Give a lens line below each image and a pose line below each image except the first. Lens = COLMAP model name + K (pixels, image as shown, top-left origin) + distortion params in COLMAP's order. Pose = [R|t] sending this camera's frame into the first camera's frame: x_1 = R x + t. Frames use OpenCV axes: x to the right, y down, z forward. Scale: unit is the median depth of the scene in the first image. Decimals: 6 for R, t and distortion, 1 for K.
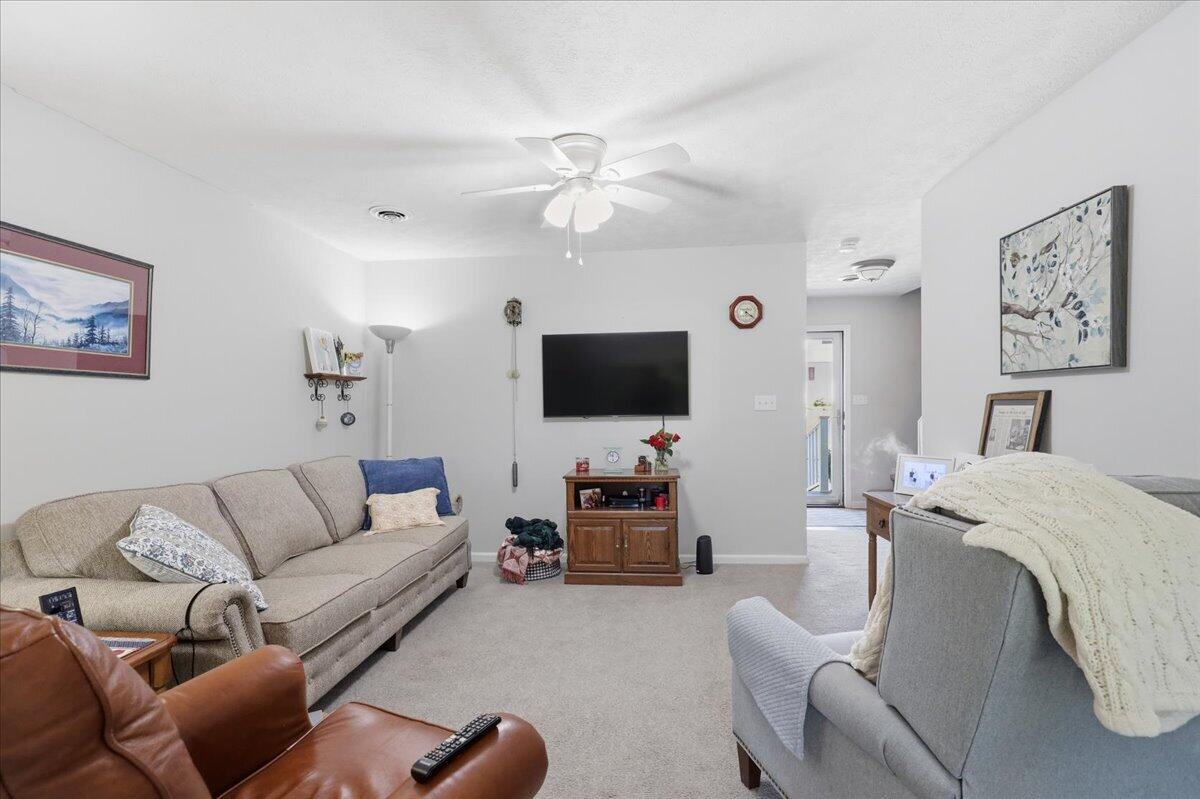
lens RADIAL K [[567.8, 0, 602.6], [0, 567.8, 409.9], [0, 0, 1]] dist [0.000552, 0.000555]
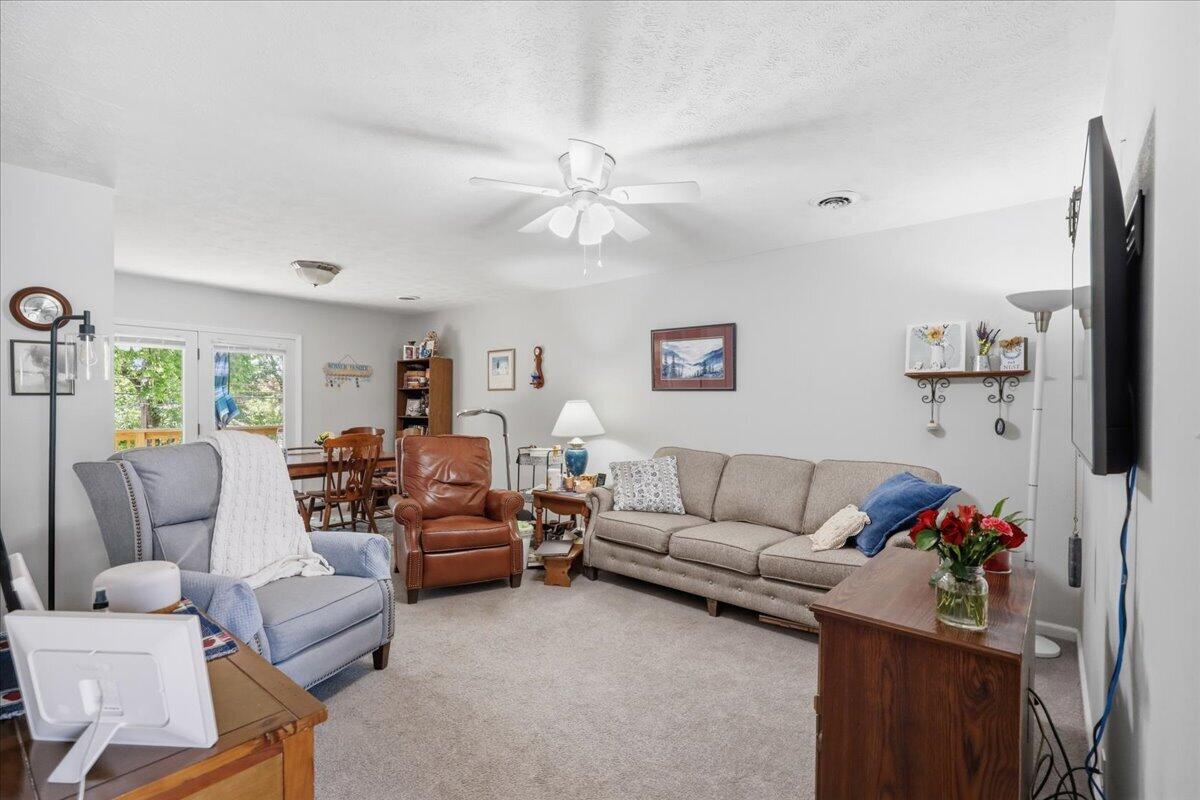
lens RADIAL K [[541.7, 0, 600.0], [0, 541.7, 409.1], [0, 0, 1]] dist [-0.000398, 0.000075]
pose [[-0.575772, 0.016476, -0.817445, 0.545786], [-0.007275, 0.999654, 0.025273, -0.026369], [0.817578, 0.020499, -0.575453, 1.152698]]
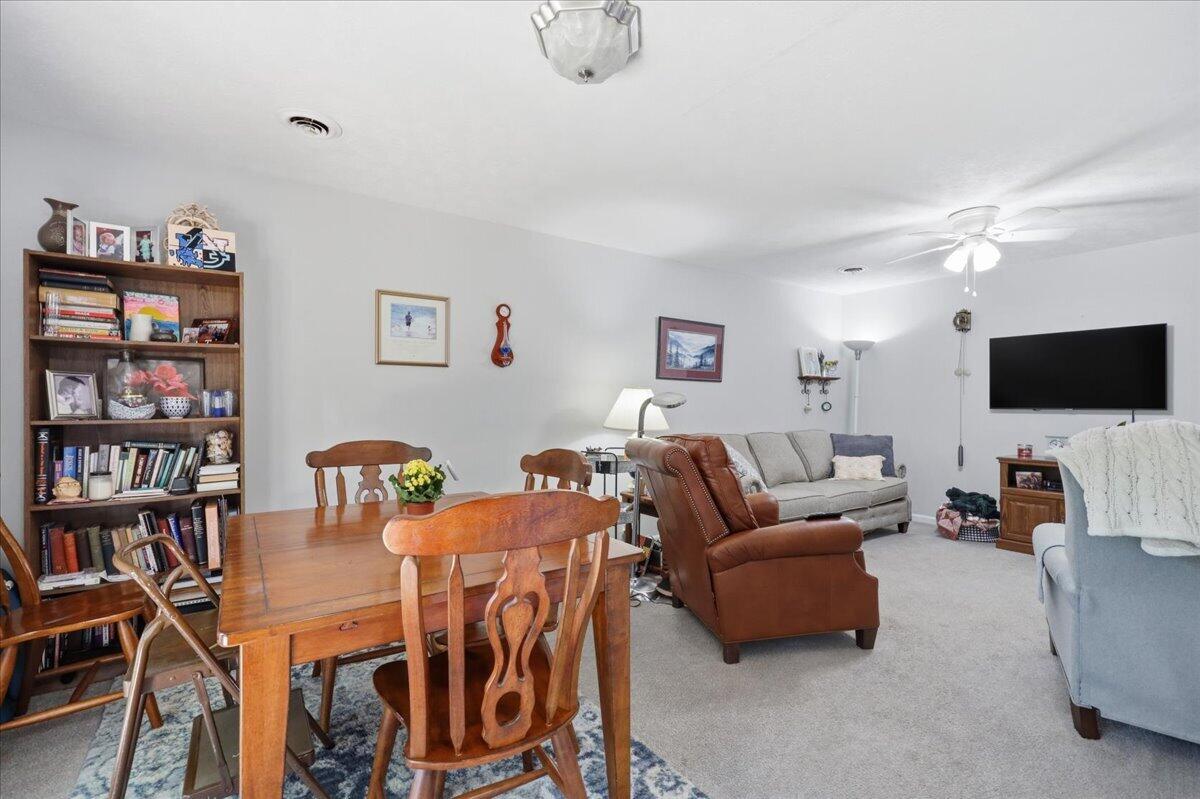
lens RADIAL K [[551.4, 0, 594.7], [0, 551.4, 414.1], [0, 0, 1]] dist [-0.000612, -0.000027]
pose [[0.644198, 0.030170, -0.764263, 0.299355], [-0.019487, 0.999545, 0.023033, 0.017141], [0.764610, 0.000056, 0.644493, -0.439832]]
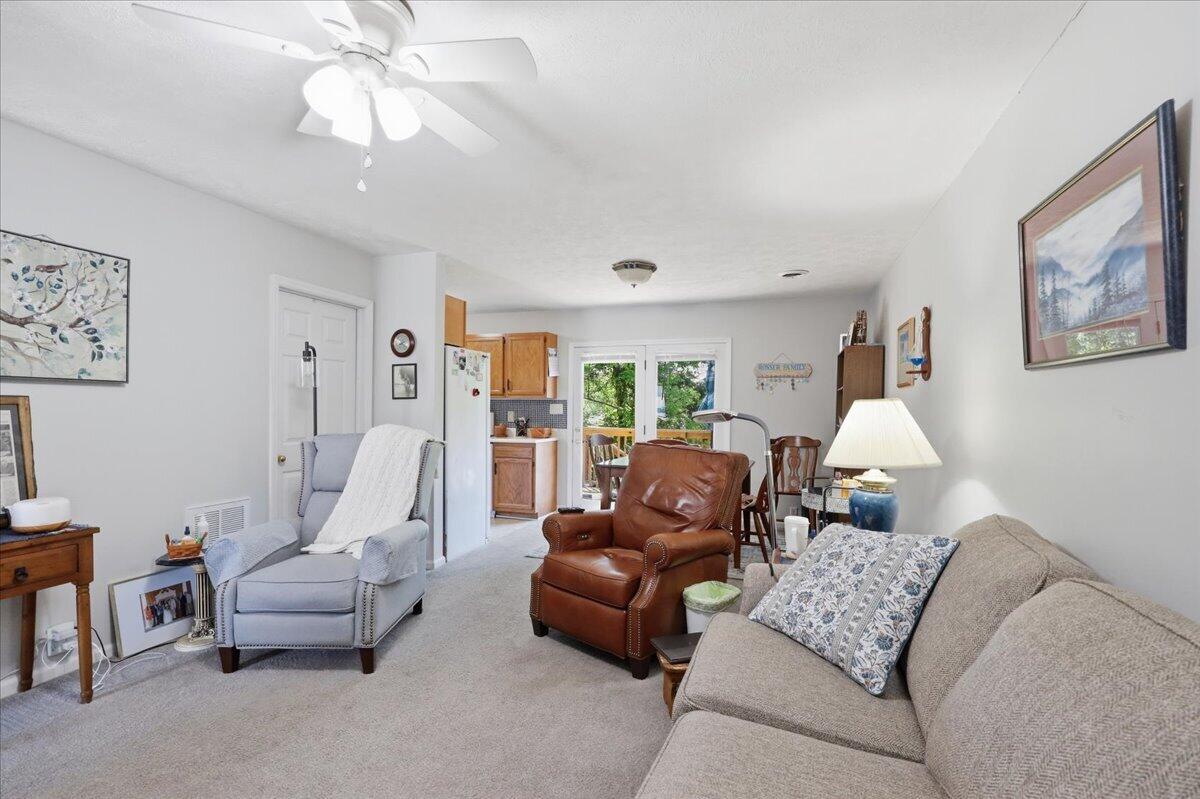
lens RADIAL K [[541.7, 0, 600.0], [0, 541.7, 408.6], [0, 0, 1]] dist [-0.000398, 0.000075]
pose [[-0.970117, 0.002756, 0.242624, -0.325322], [0.005095, 0.999946, 0.009012, -0.009164], [-0.242586, 0.009978, -0.970079, 1.103946]]
